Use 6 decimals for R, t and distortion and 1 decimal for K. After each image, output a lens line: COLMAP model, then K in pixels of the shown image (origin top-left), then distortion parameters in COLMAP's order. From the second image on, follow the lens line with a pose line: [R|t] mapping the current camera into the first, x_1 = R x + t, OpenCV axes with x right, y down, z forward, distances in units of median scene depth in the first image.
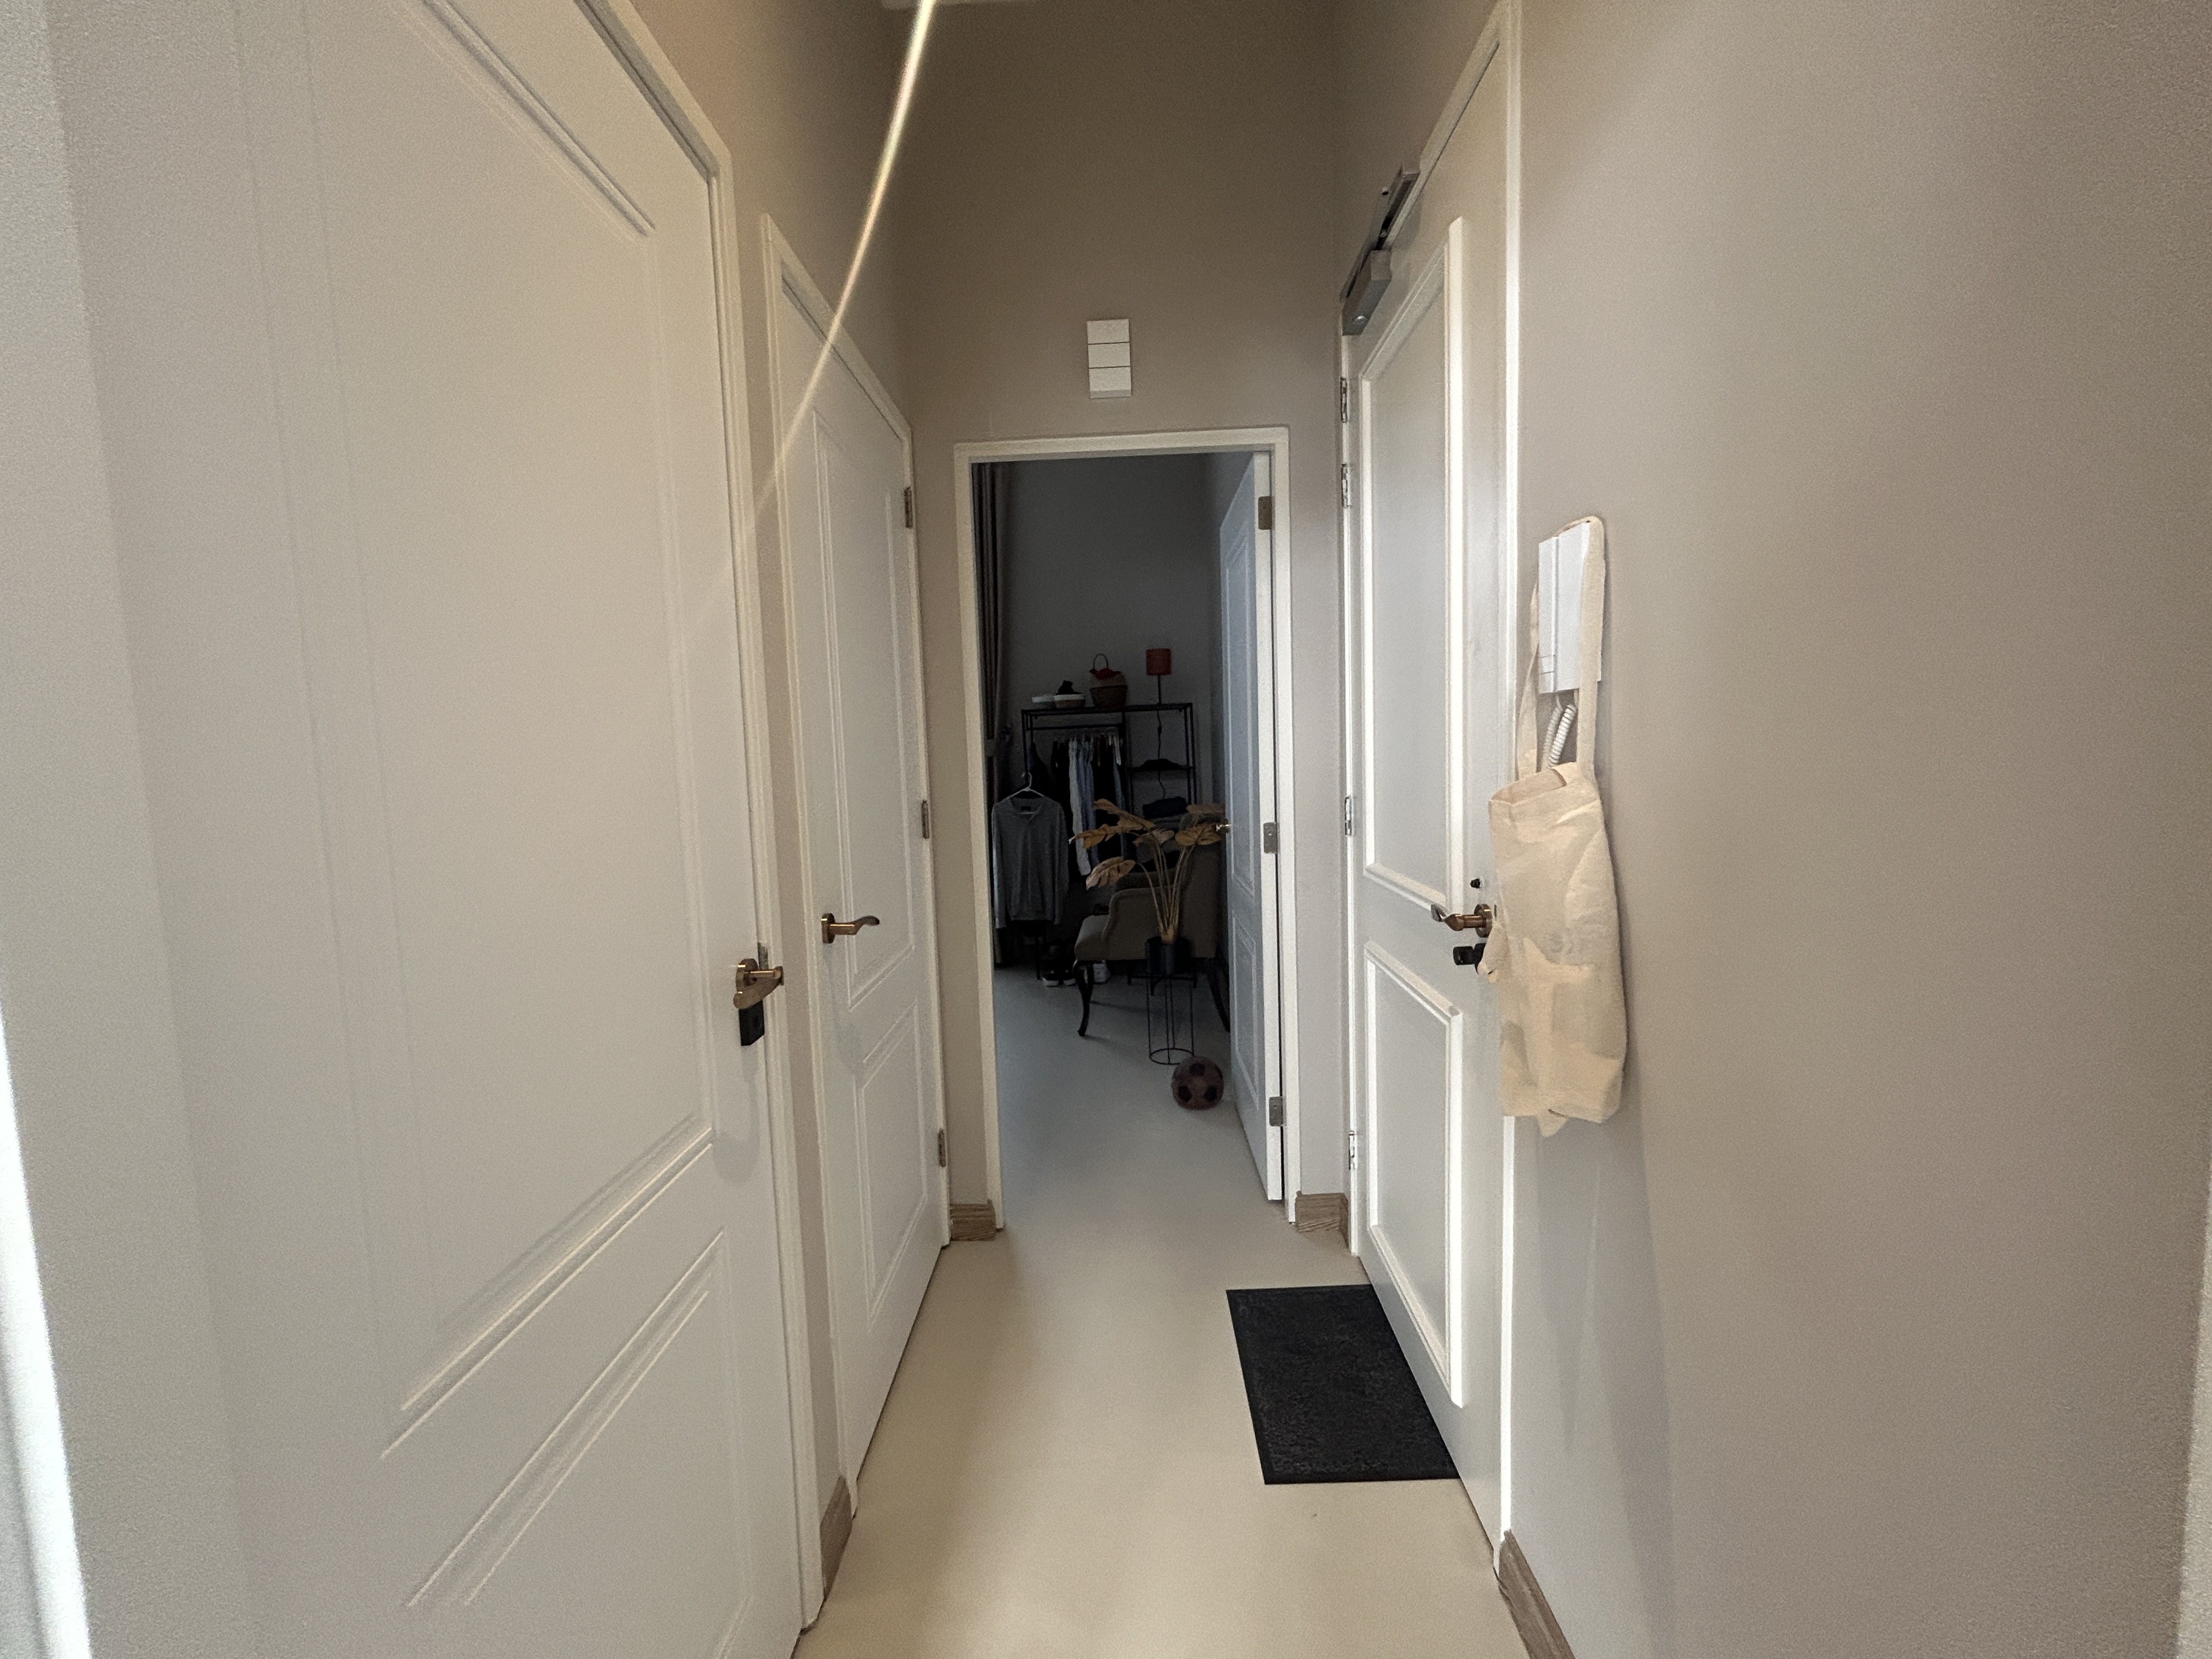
lens RADIAL K [[893.8, 0, 1107.8], [0, 893.8, 823.3], [0, 0, 1]] dist [0.000337, 0.000008]
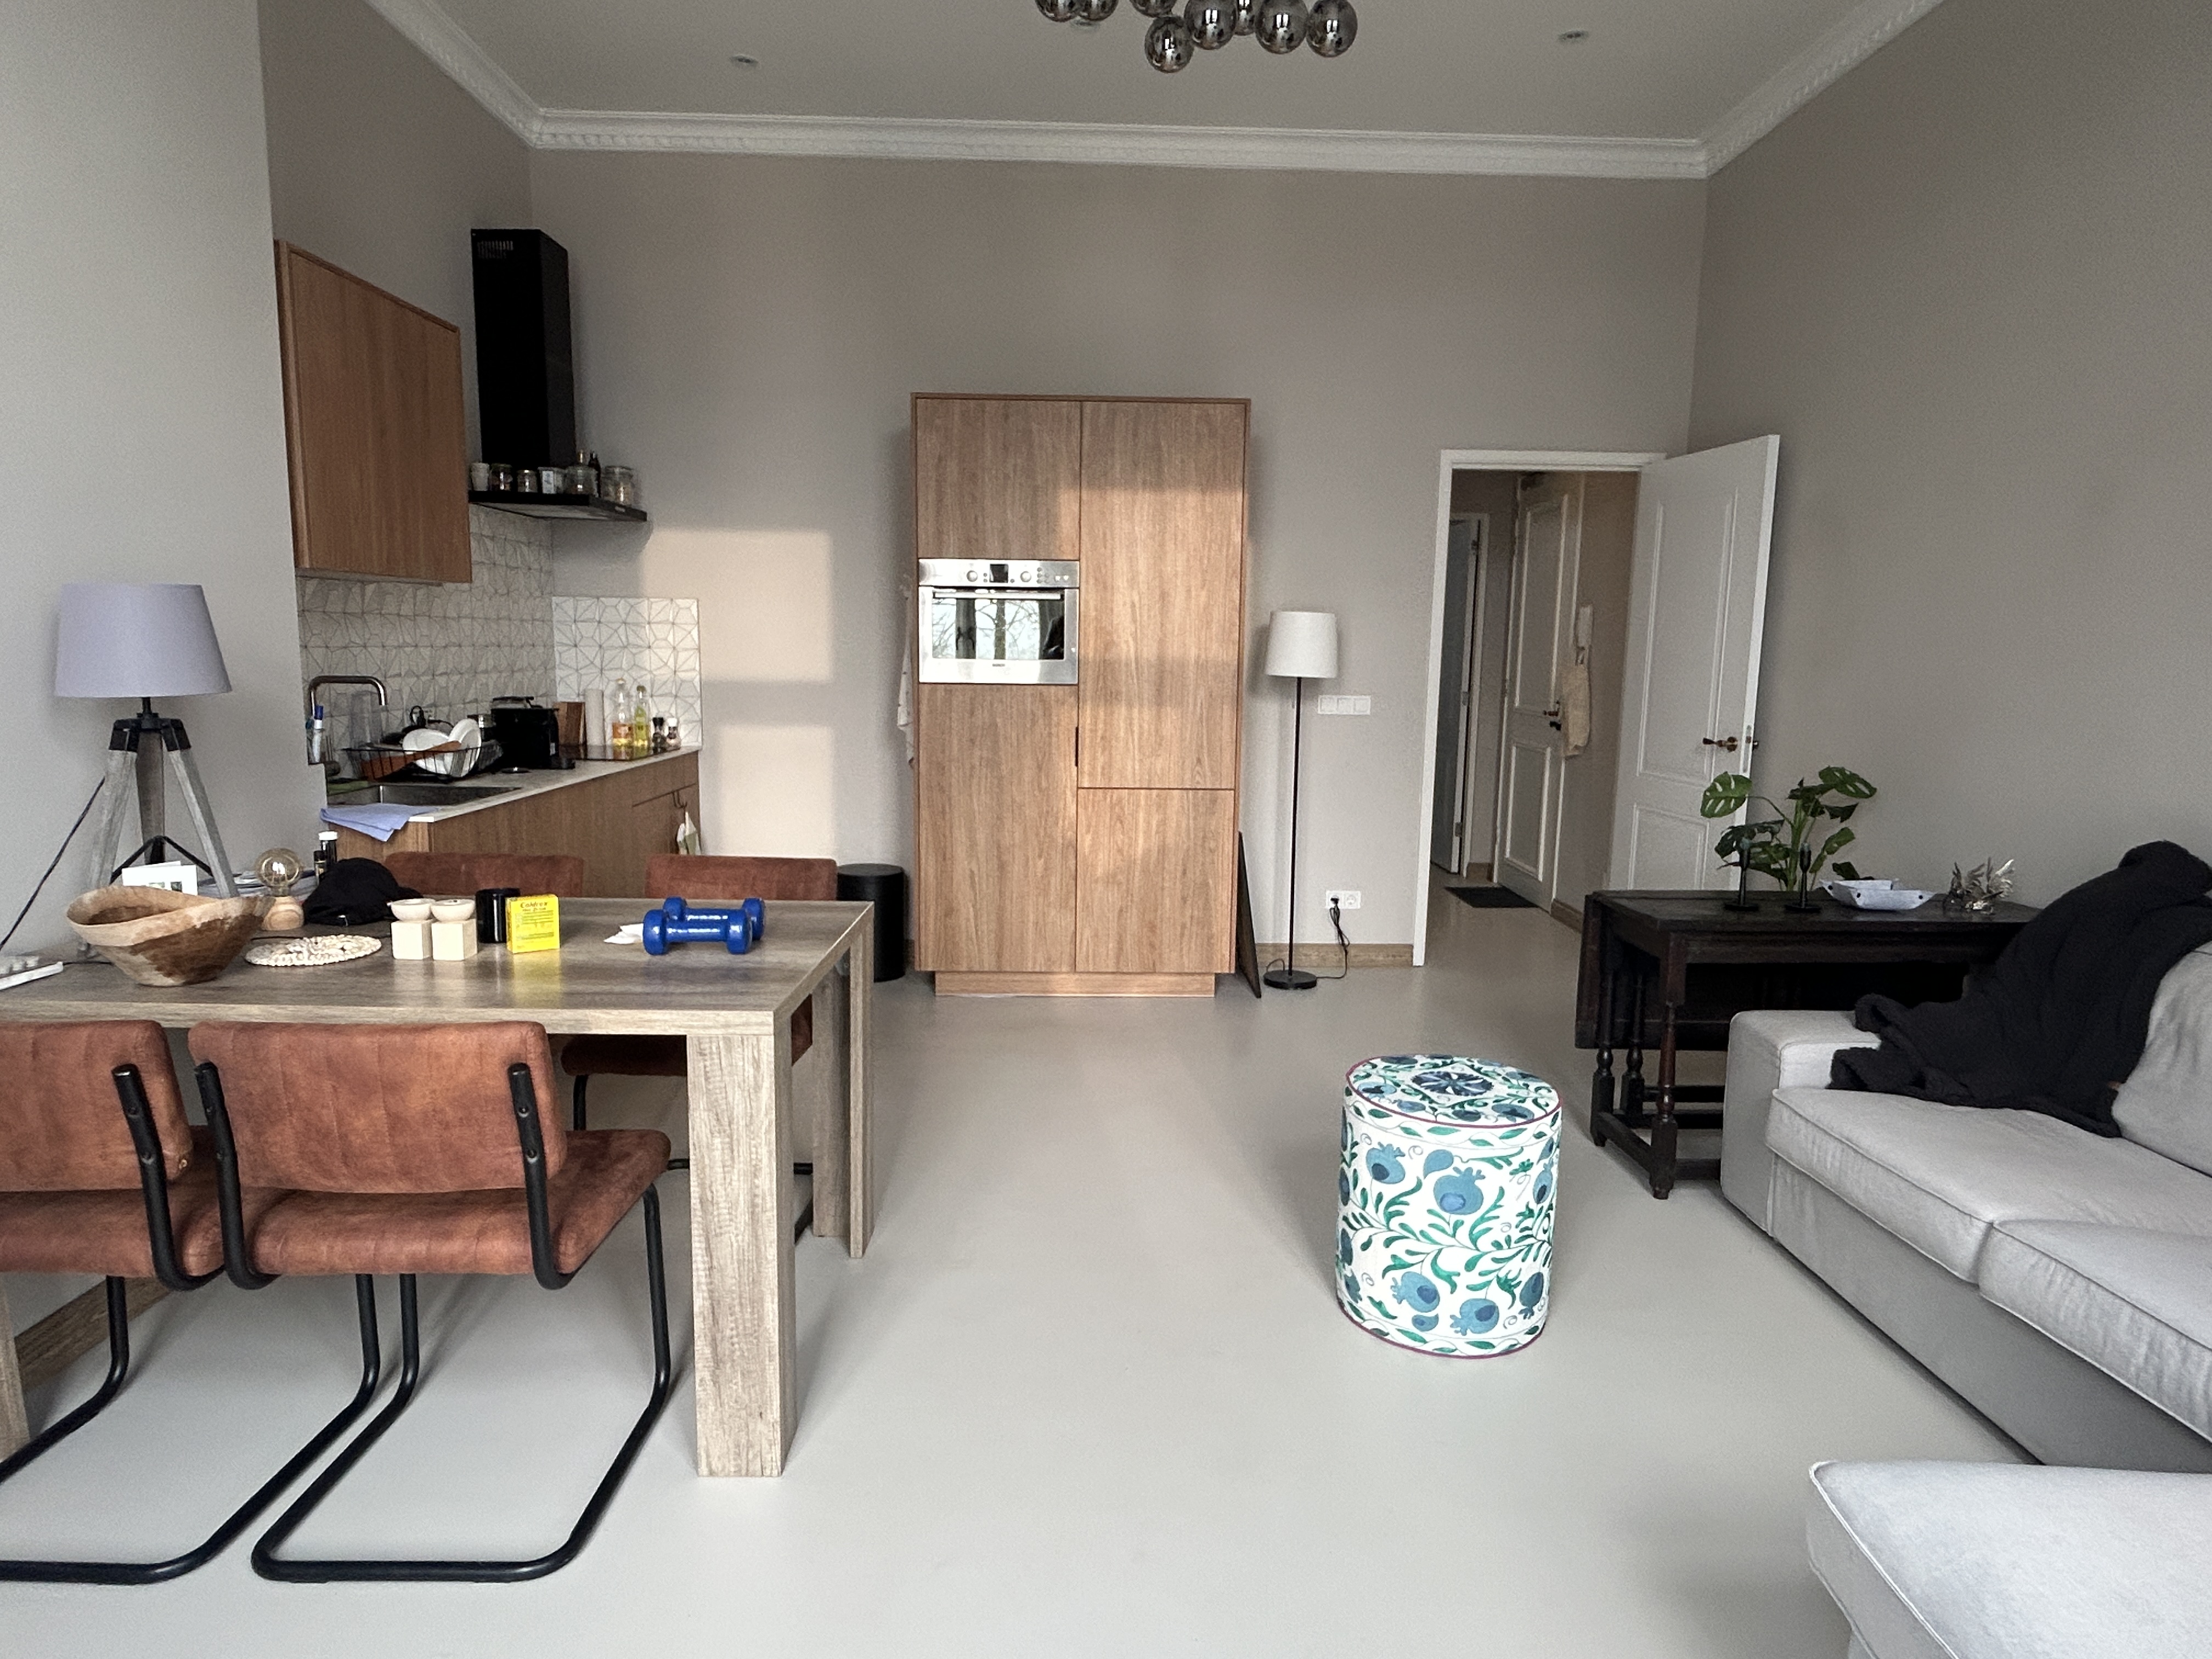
lens RADIAL K [[1264.2, 0, 1109.9], [0, 1264.2, 818.2], [0, 0, 1]] dist [0.000938, -0.006789]
pose [[0.998052, 0.043410, 0.044819, -0.906196], [-0.046011, 0.997212, 0.058748, 0.189039], [-0.042144, -0.060695, 0.997266, -2.286538]]
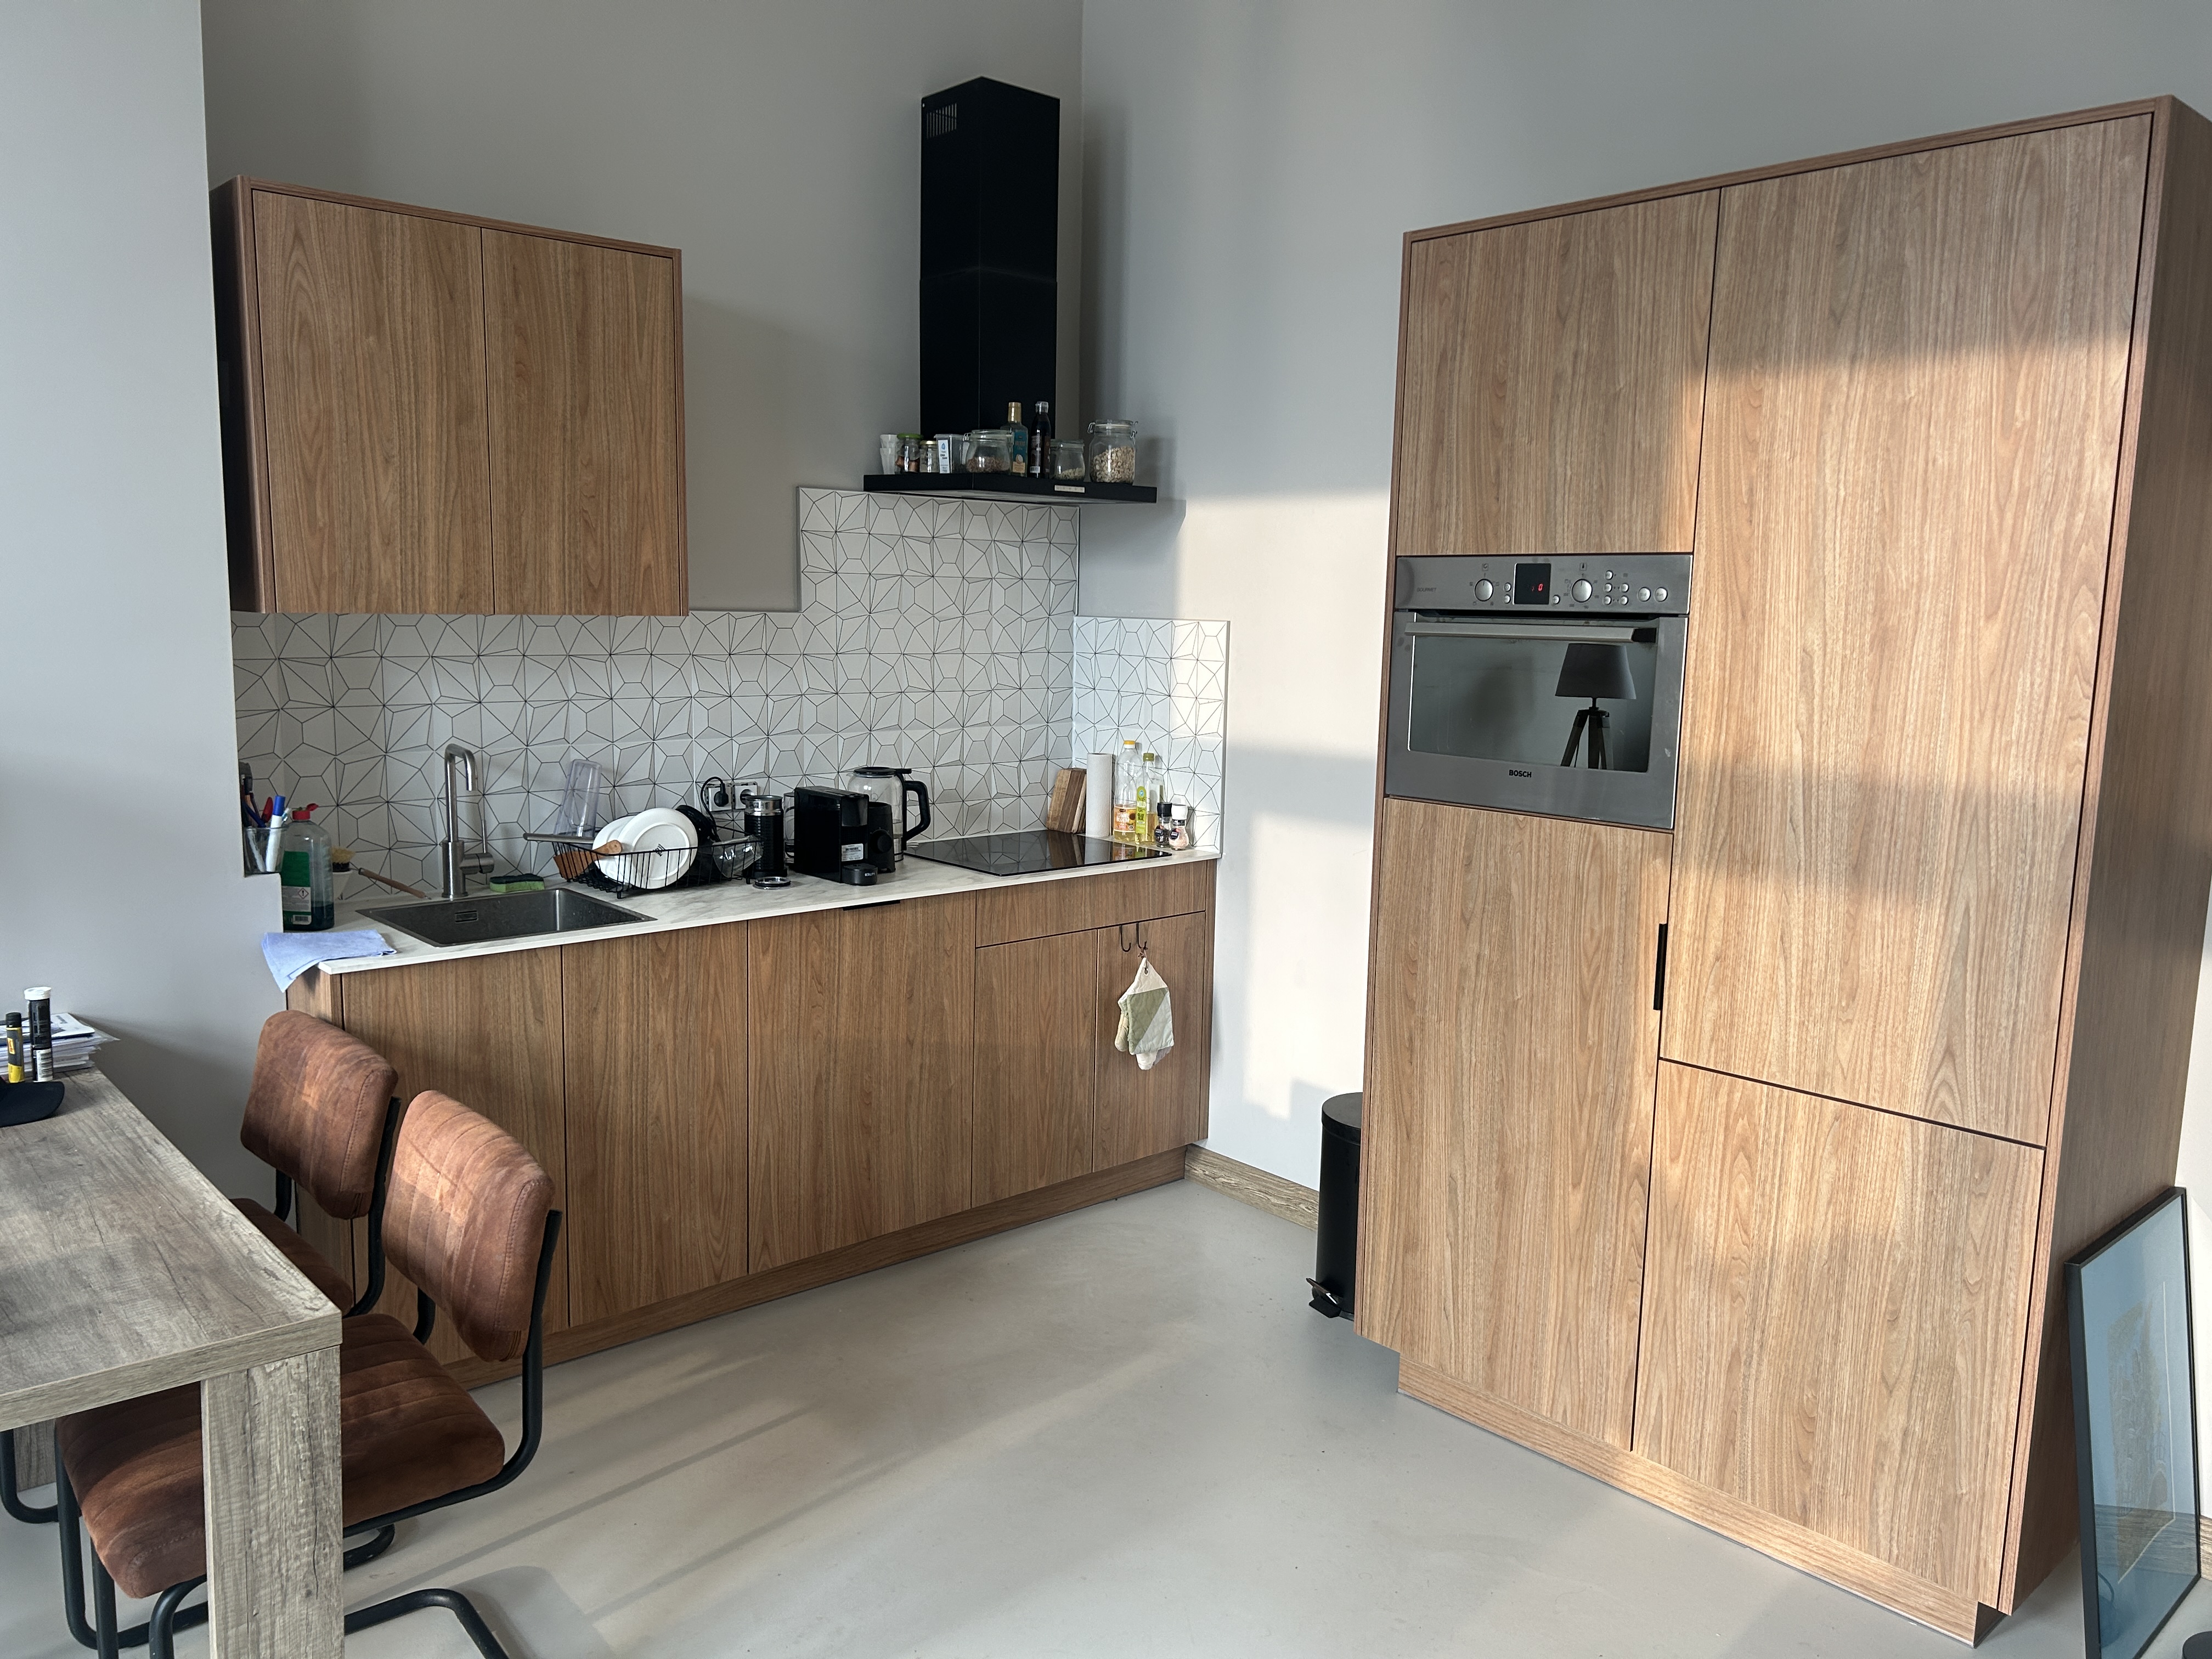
lens RADIAL K [[1643.2, 0, 1101.1], [0, 1643.2, 829.1], [0, 0, 1]] dist [0.028281, -0.021381]
pose [[0.687912, 0.150501, -0.710018, -0.291657], [-0.100872, 0.988596, 0.111819, -0.003933], [0.718750, -0.005300, 0.695249, -1.317696]]
